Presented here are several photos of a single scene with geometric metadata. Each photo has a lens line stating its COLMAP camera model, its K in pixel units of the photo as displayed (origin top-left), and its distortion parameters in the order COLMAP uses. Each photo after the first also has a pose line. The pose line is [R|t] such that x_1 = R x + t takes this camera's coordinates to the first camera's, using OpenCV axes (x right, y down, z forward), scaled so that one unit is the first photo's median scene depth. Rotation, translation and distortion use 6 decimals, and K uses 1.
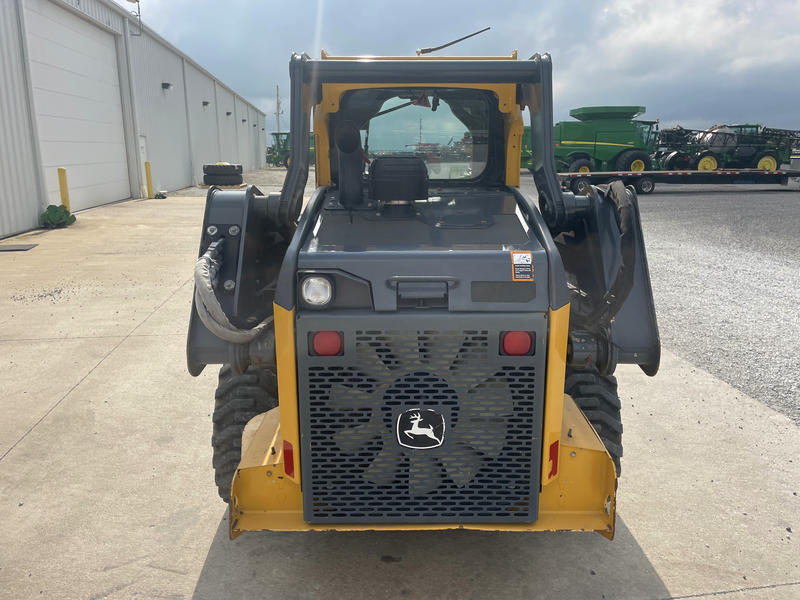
lens RADIAL K [[603.6, 0, 400.0], [0, 603.6, 300.0], [0, 0, 1]] dist [0.034265, -0.000063]
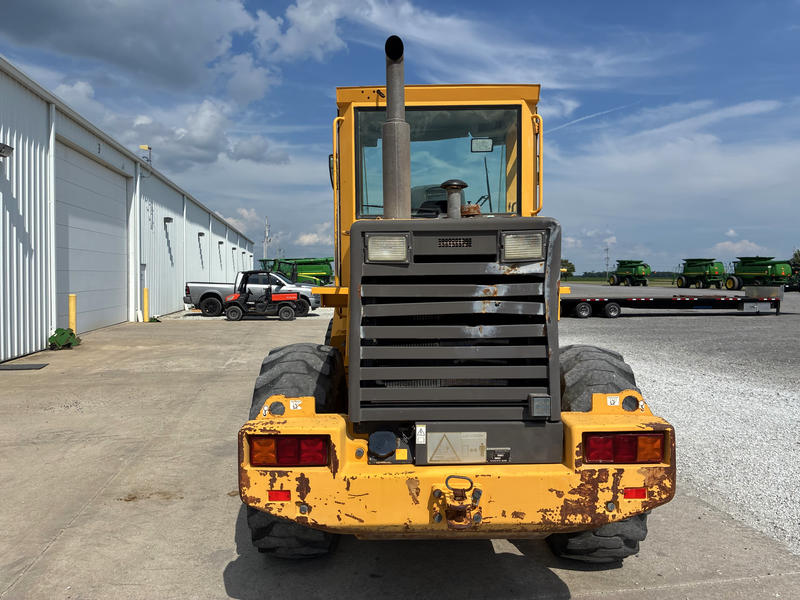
lens RADIAL K [[653.5, 0, 400.0], [0, 653.5, 300.0], [0, 0, 1]] dist [0.000001, -0.000235]
pose [[0.999717, -0.000678, 0.023768, 0.001043], [0.005380, 0.980126, -0.198302, 0.025779], [-0.023161, 0.198374, 0.979853, -0.141415]]
